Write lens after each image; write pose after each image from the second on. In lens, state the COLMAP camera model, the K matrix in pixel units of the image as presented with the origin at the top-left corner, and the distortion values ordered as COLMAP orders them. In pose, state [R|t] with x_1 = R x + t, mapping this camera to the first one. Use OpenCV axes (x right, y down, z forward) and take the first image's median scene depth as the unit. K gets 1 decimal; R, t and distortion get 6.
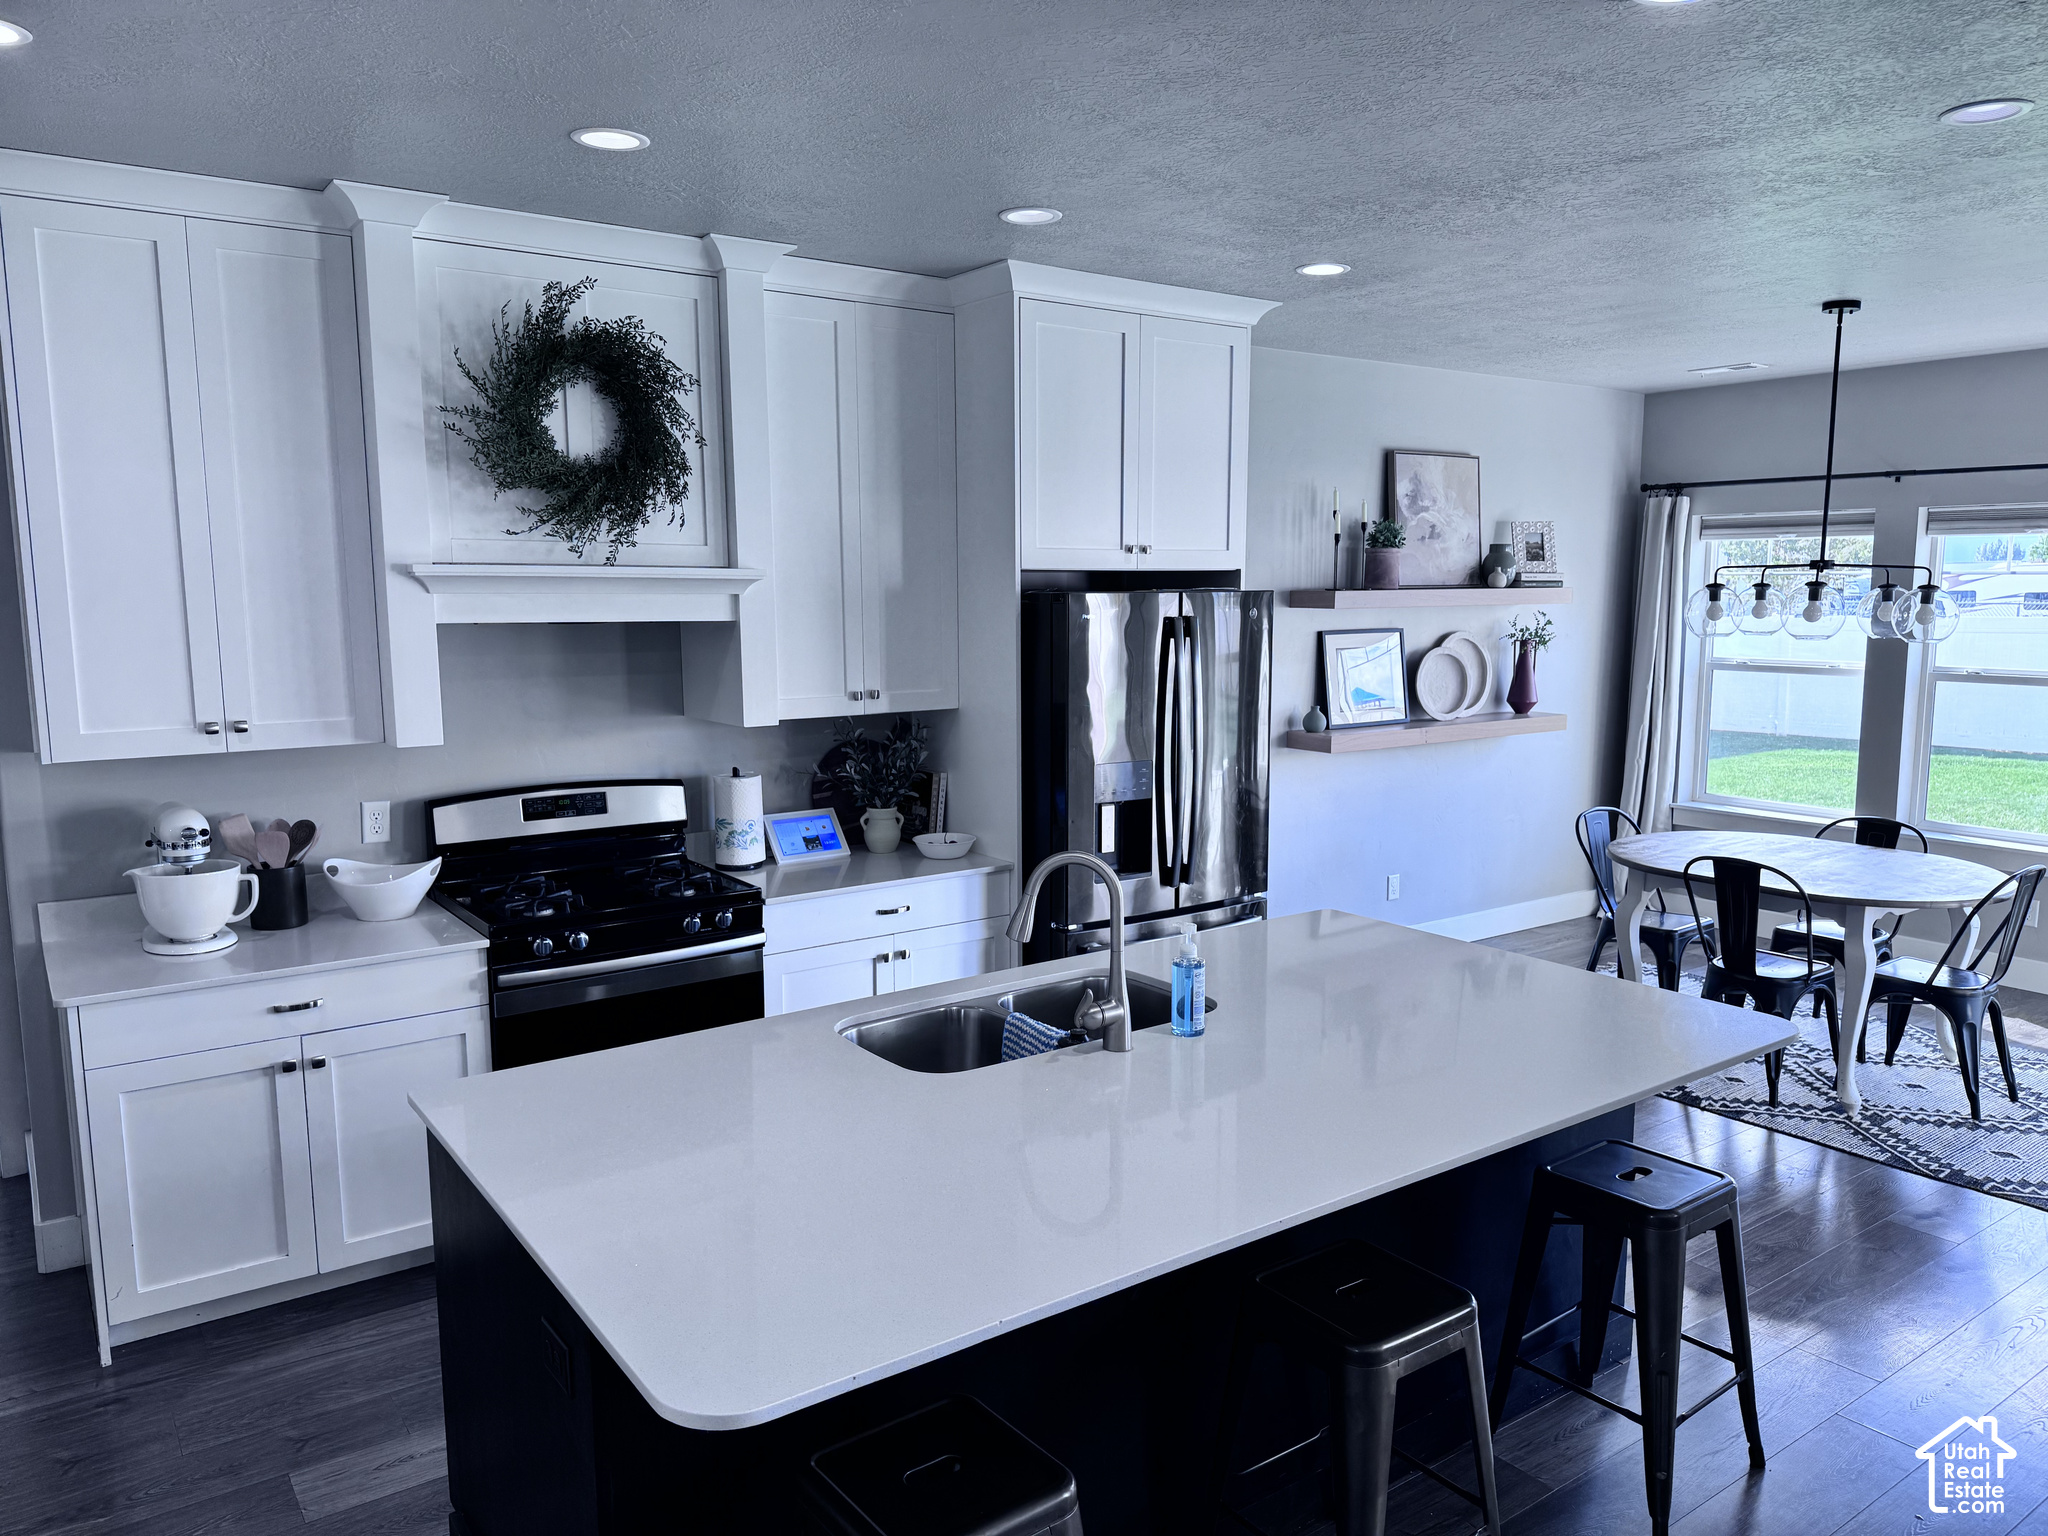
lens RADIAL K [[1428.8, 0, 1026.4], [0, 1428.8, 770.6], [0, 0, 1]] dist [0.014327, -0.005809]
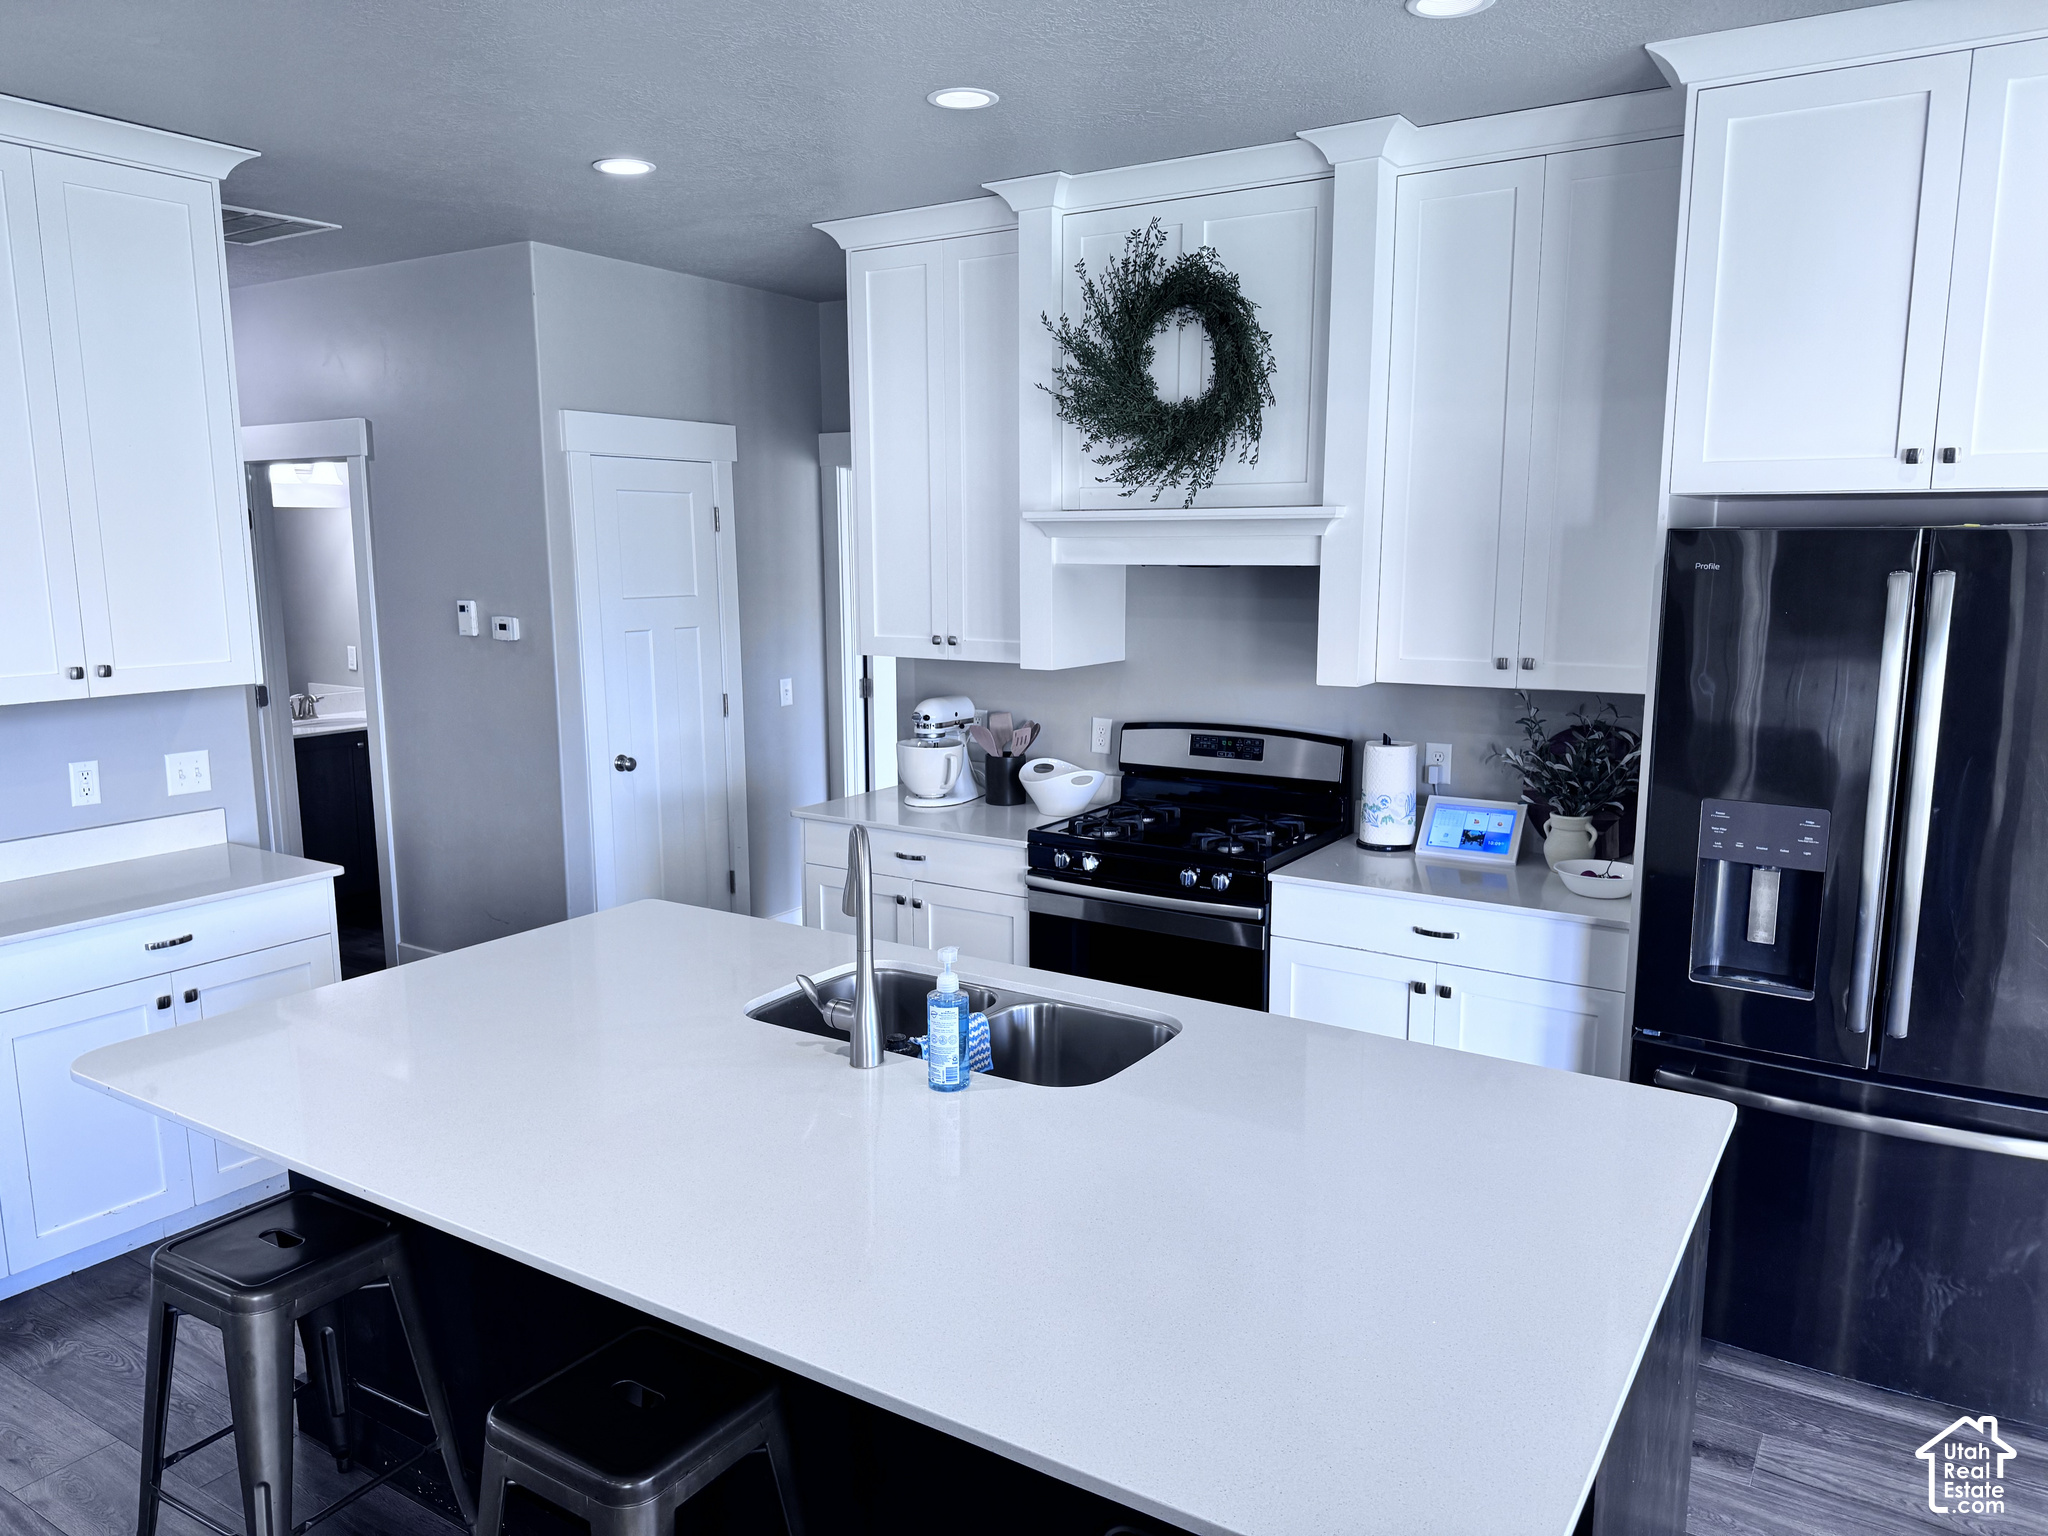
lens RADIAL K [[1428.8, 0, 1023.3], [0, 1428.8, 771.2], [0, 0, 1]] dist [0.014327, -0.005809]
pose [[0.336618, 0.149017, -0.929775, 0.593443], [-0.114109, 0.986577, 0.116809, -0.062128], [0.934702, 0.066776, 0.349104, 0.528727]]
